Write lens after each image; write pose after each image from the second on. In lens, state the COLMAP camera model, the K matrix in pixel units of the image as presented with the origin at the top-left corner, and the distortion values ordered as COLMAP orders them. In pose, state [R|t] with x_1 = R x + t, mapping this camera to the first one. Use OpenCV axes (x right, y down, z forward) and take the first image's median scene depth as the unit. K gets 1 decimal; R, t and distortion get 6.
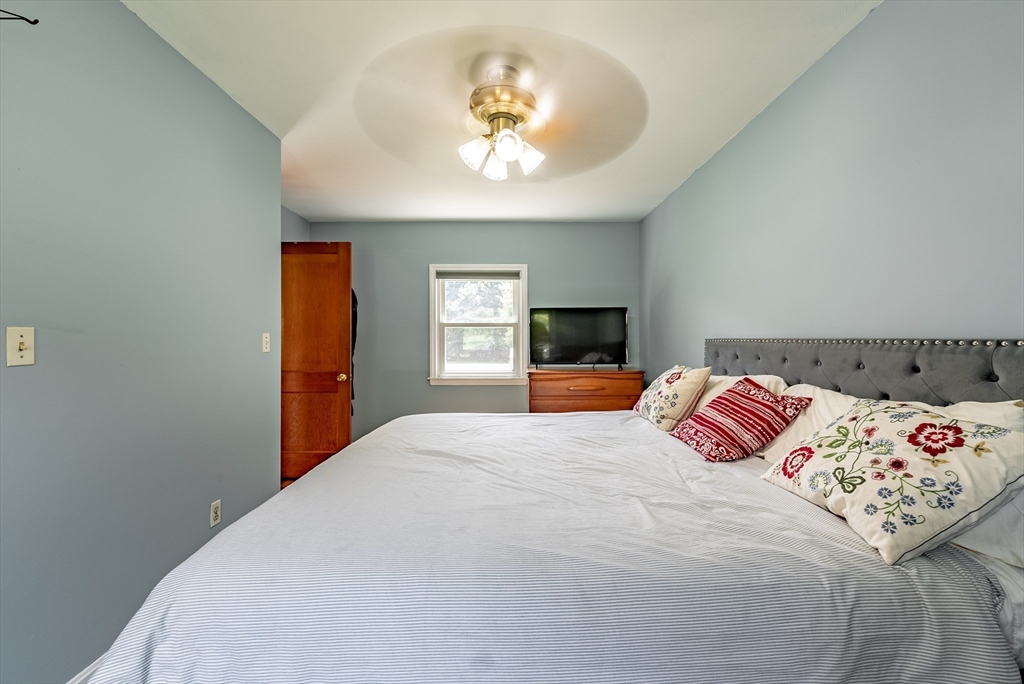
lens RADIAL K [[425.8, 0, 511.5], [0, 425.8, 331.9], [0, 0, 1]] dist [0.001163, -0.000095]
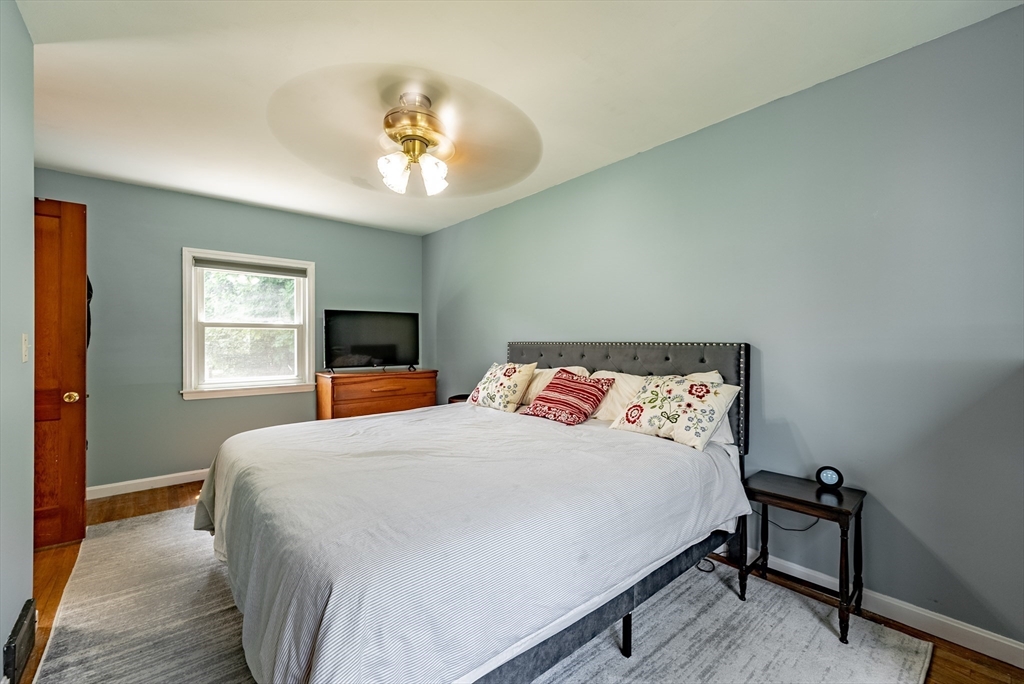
lens RADIAL K [[425.8, 0, 511.5], [0, 425.8, 331.9], [0, 0, 1]] dist [0.001163, -0.000095]
pose [[0.764405, 0.015703, 0.644545, -0.543852], [-0.011717, 0.999877, -0.010464, -0.001168], [-0.644630, 0.000446, 0.764495, 0.005510]]
